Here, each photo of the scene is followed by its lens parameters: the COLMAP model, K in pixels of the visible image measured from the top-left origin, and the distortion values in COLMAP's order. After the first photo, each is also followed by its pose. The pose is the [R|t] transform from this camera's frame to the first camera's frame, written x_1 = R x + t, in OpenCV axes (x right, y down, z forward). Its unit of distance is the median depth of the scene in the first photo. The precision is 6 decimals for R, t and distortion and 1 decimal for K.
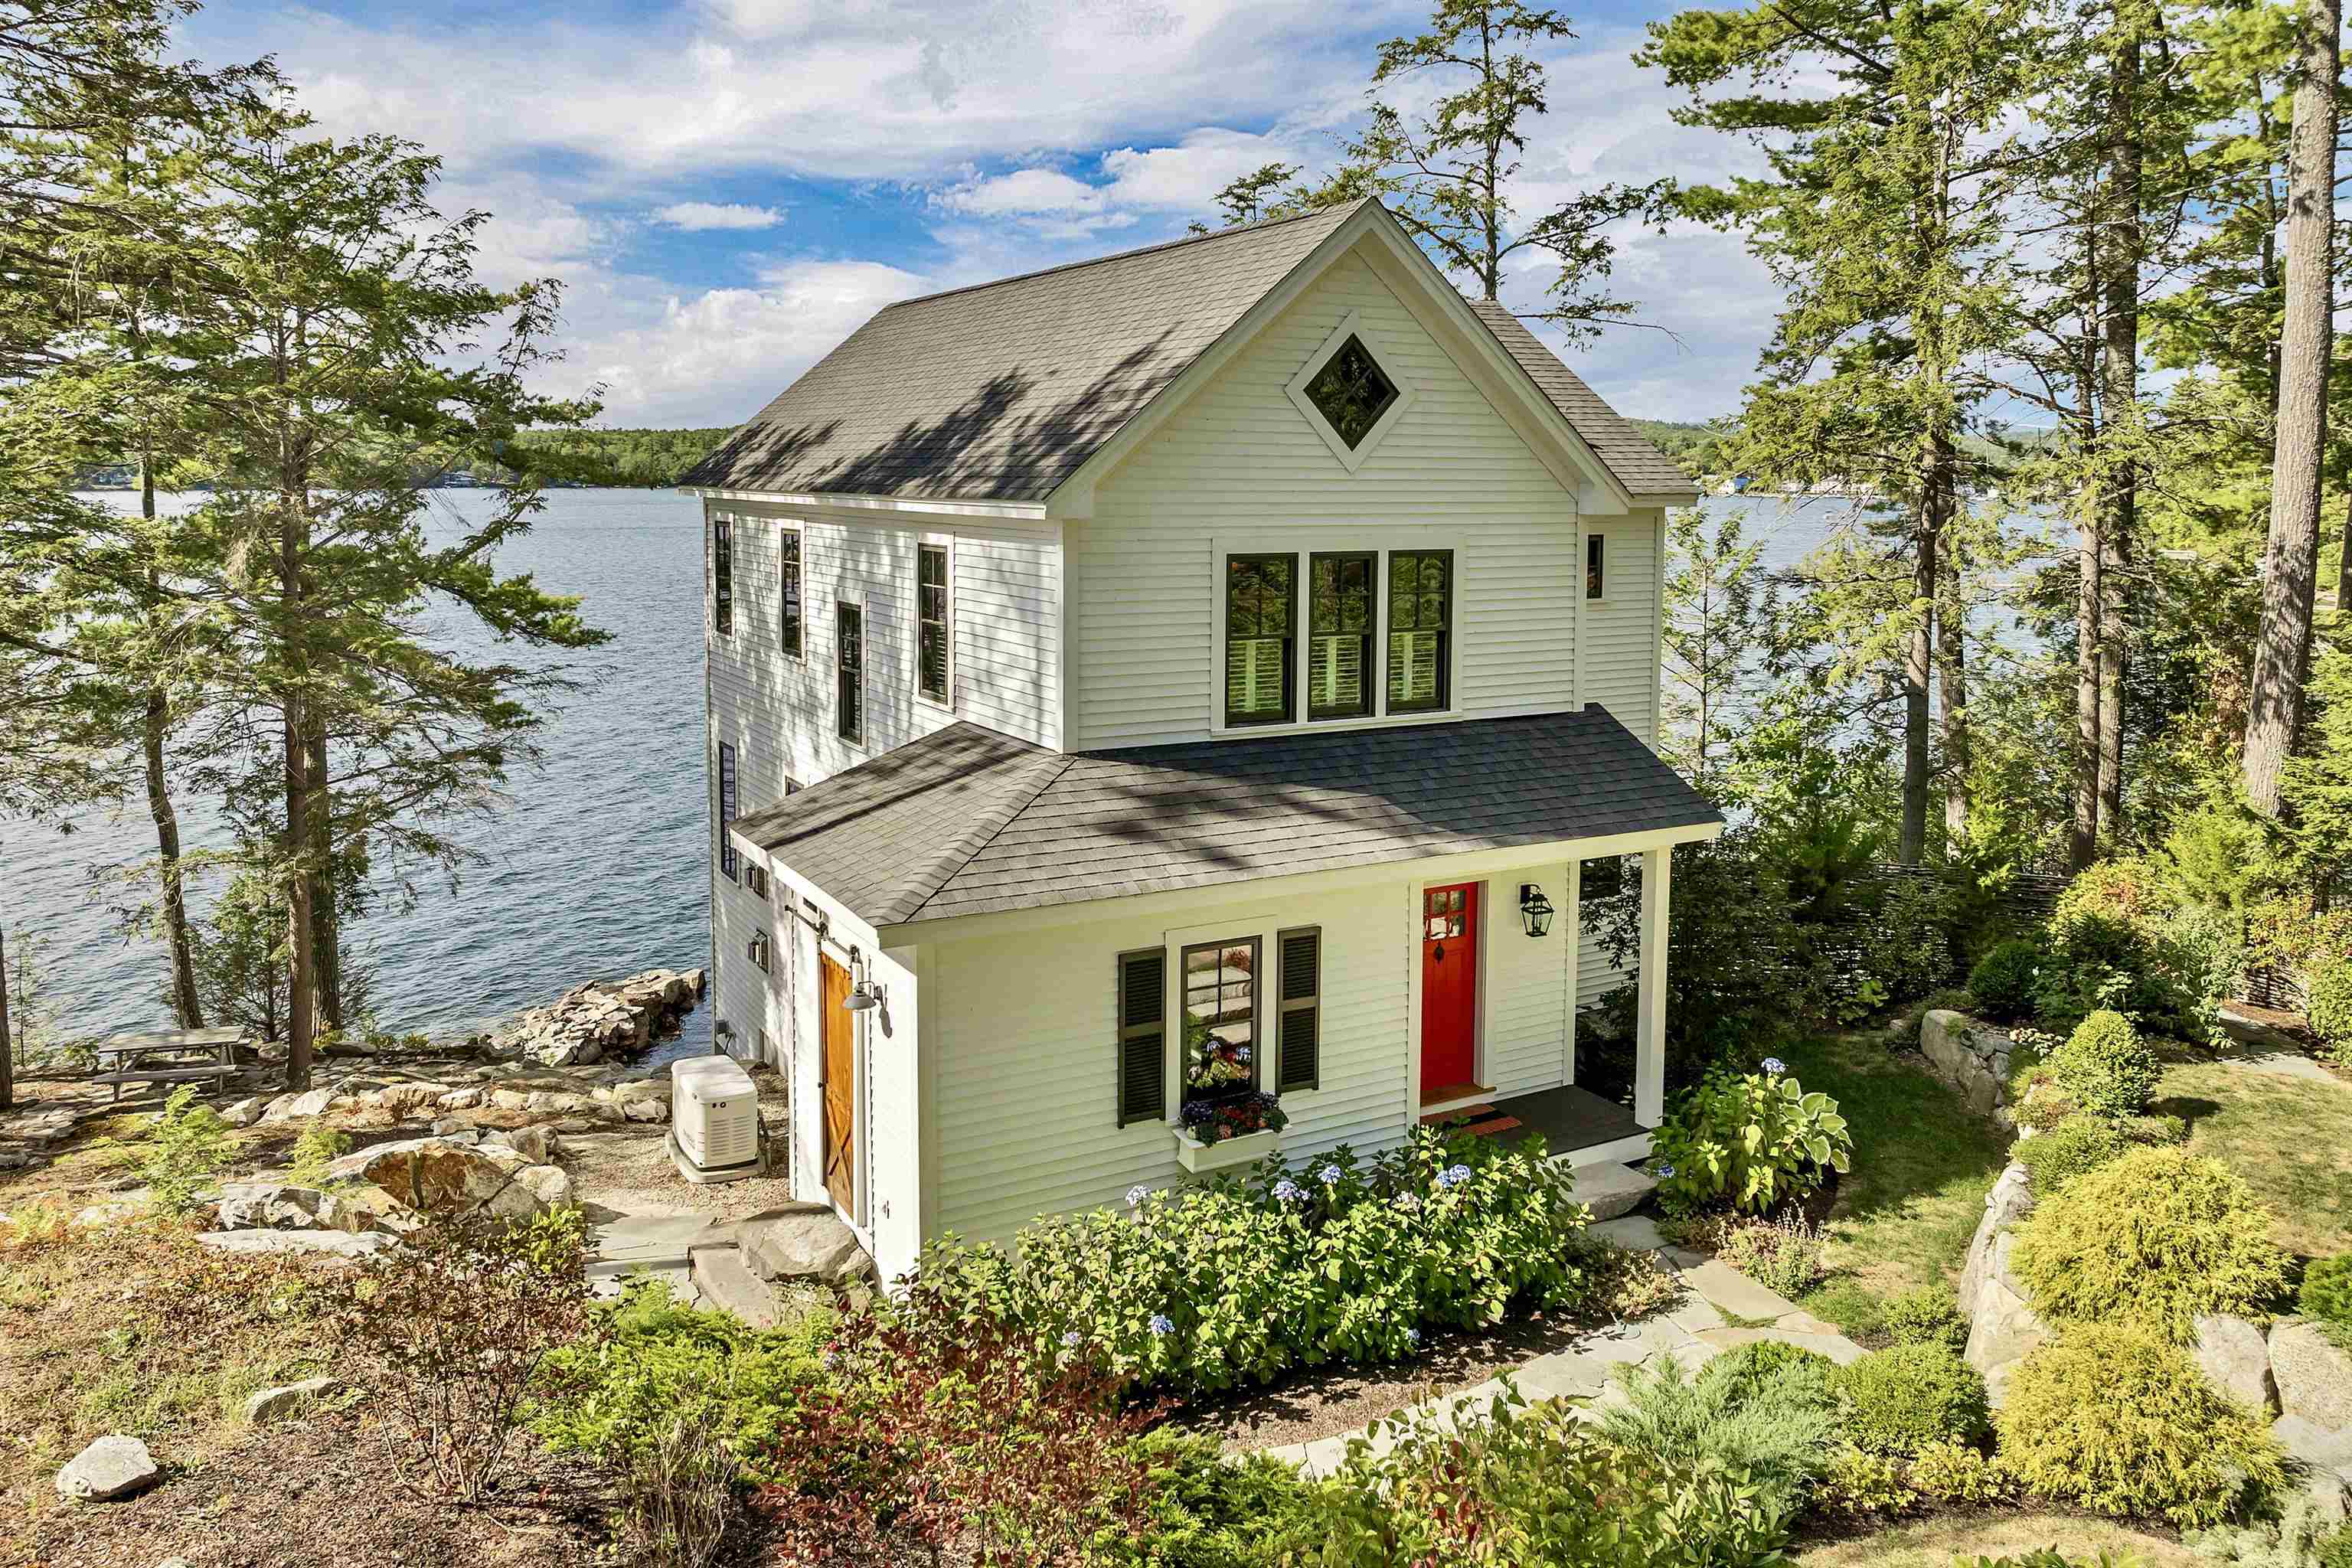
lens RADIAL K [[1731.3, 0, 1182.6], [0, 1731.3, 800.7], [0, 0, 1]] dist [-0.042545, 0.007187]
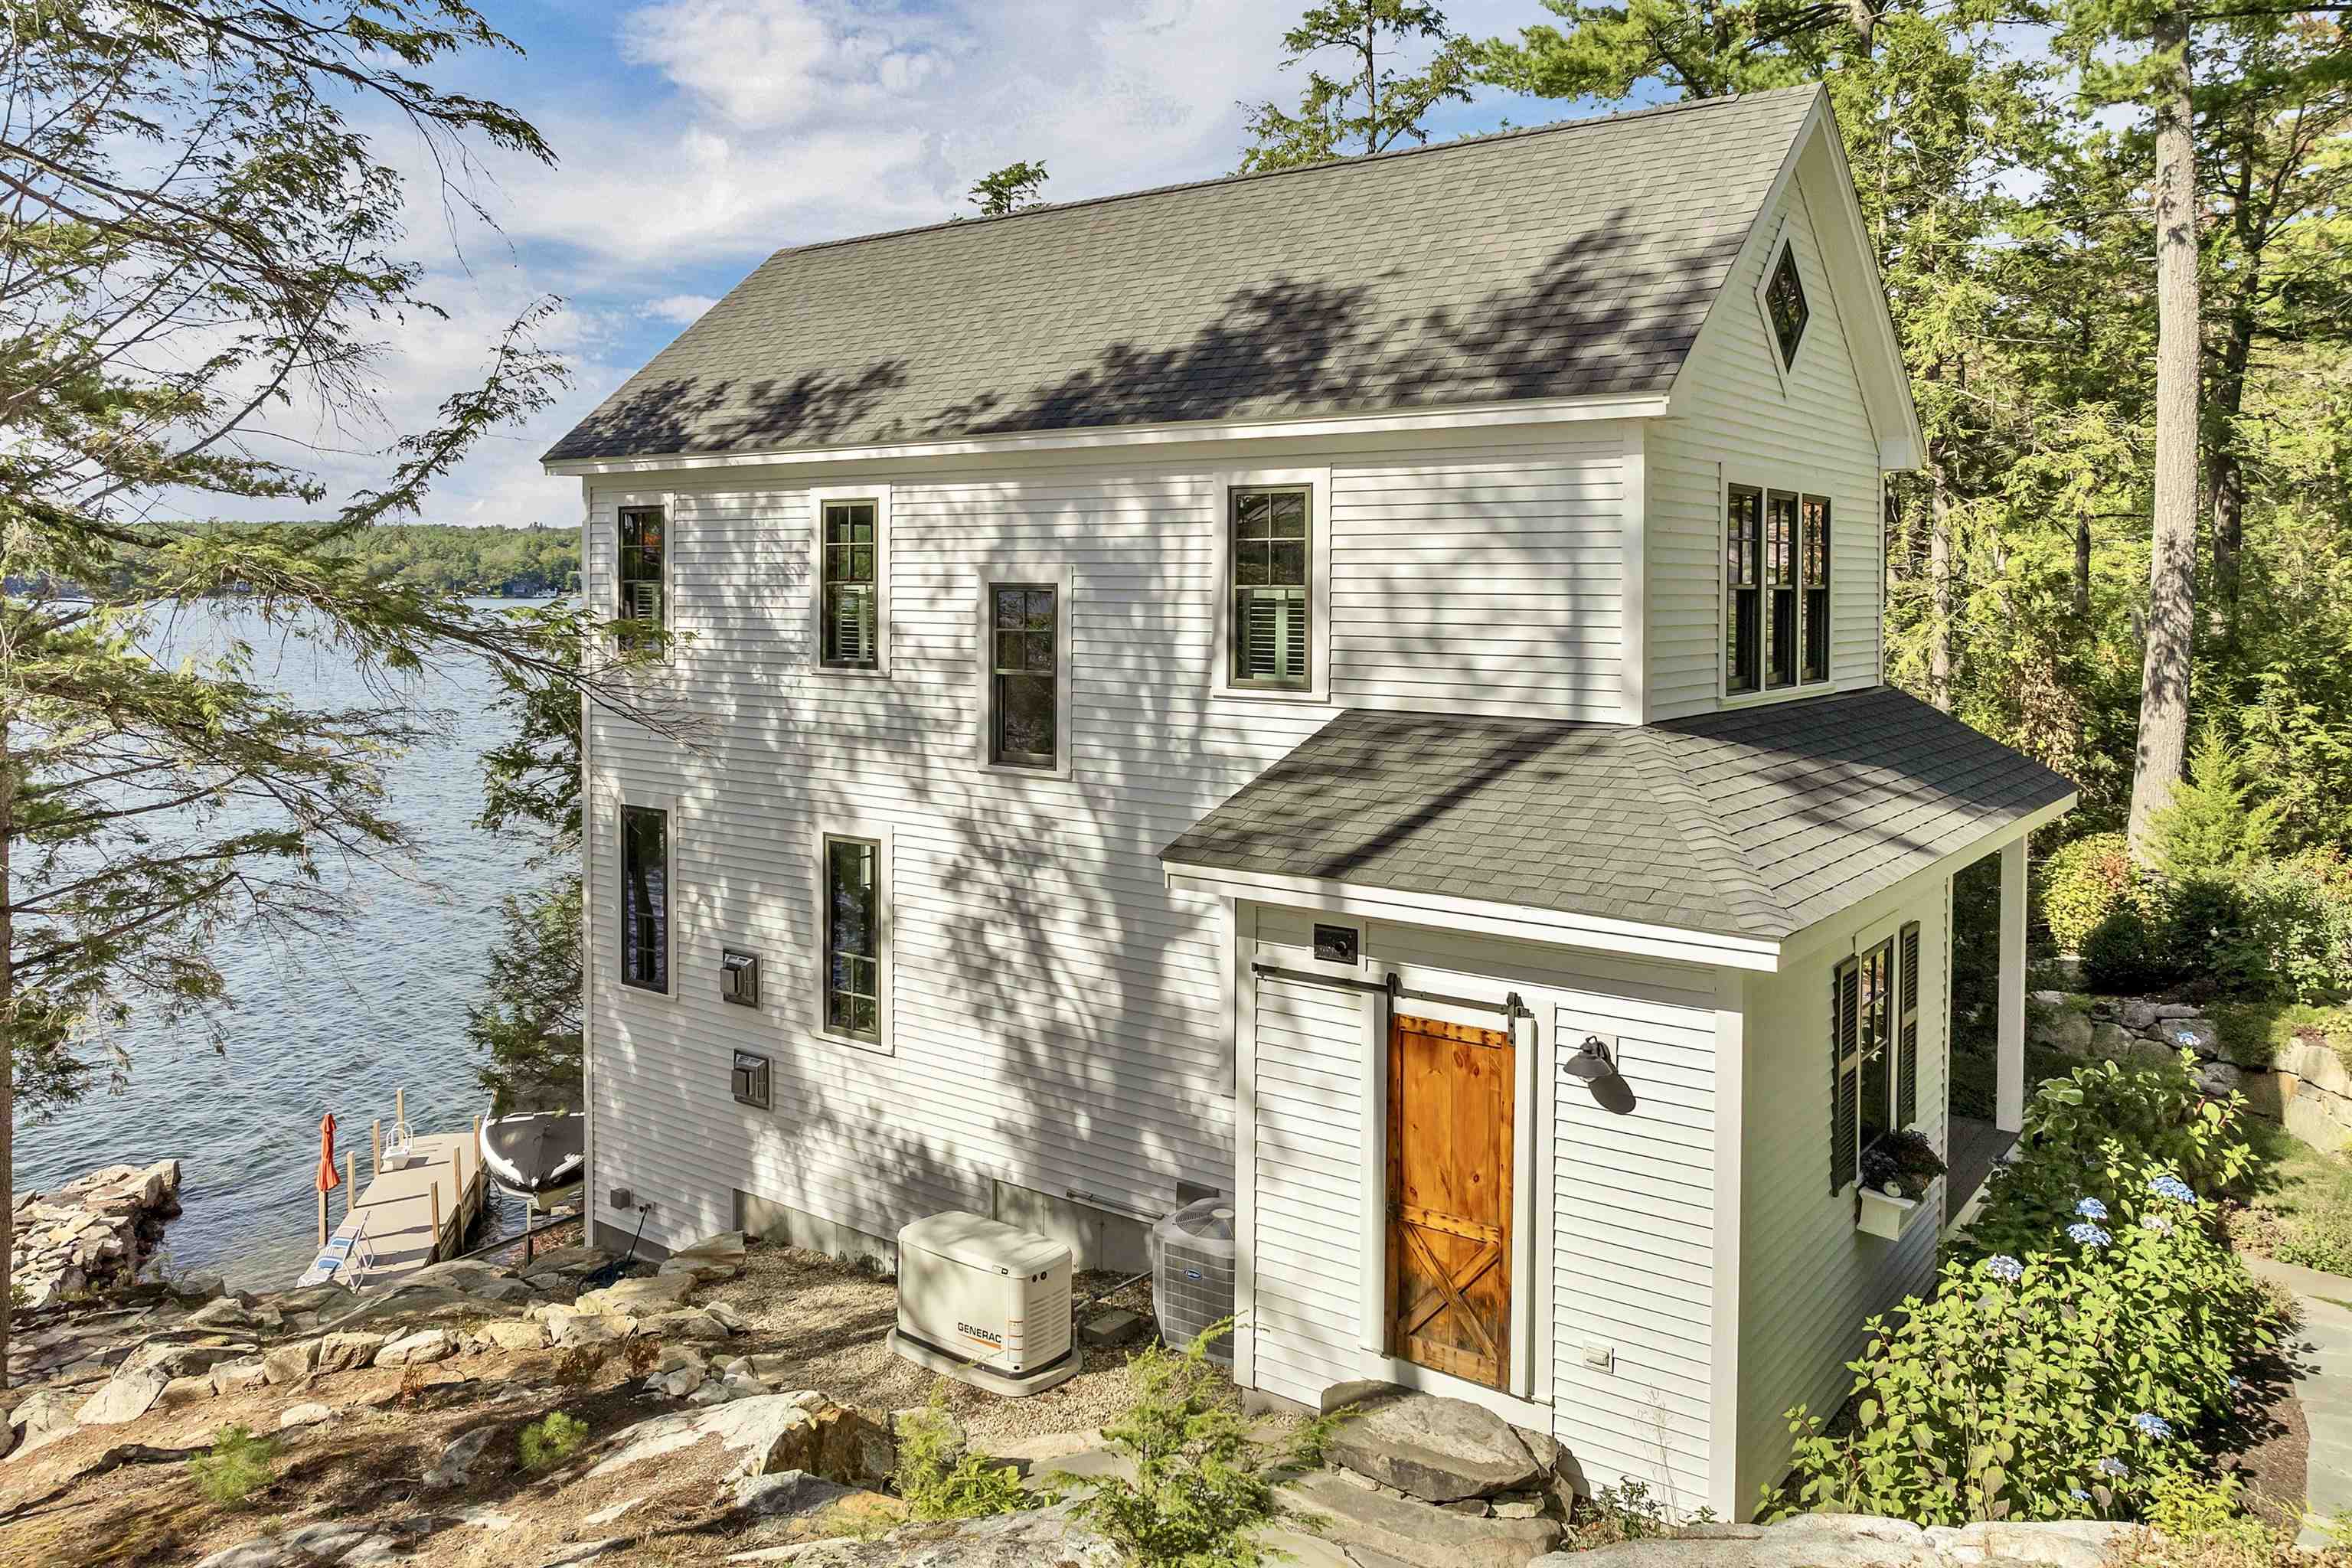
lens RADIAL K [[1731.3, 0, 1172.0], [0, 1731.3, 765.6], [0, 0, 1]] dist [-0.042545, 0.007187]
pose [[0.916004, -0.043902, 0.398760, -0.407086], [0.076622, 0.994841, -0.066481, 0.018641], [-0.393784, 0.091450, 0.914643, 0.272953]]
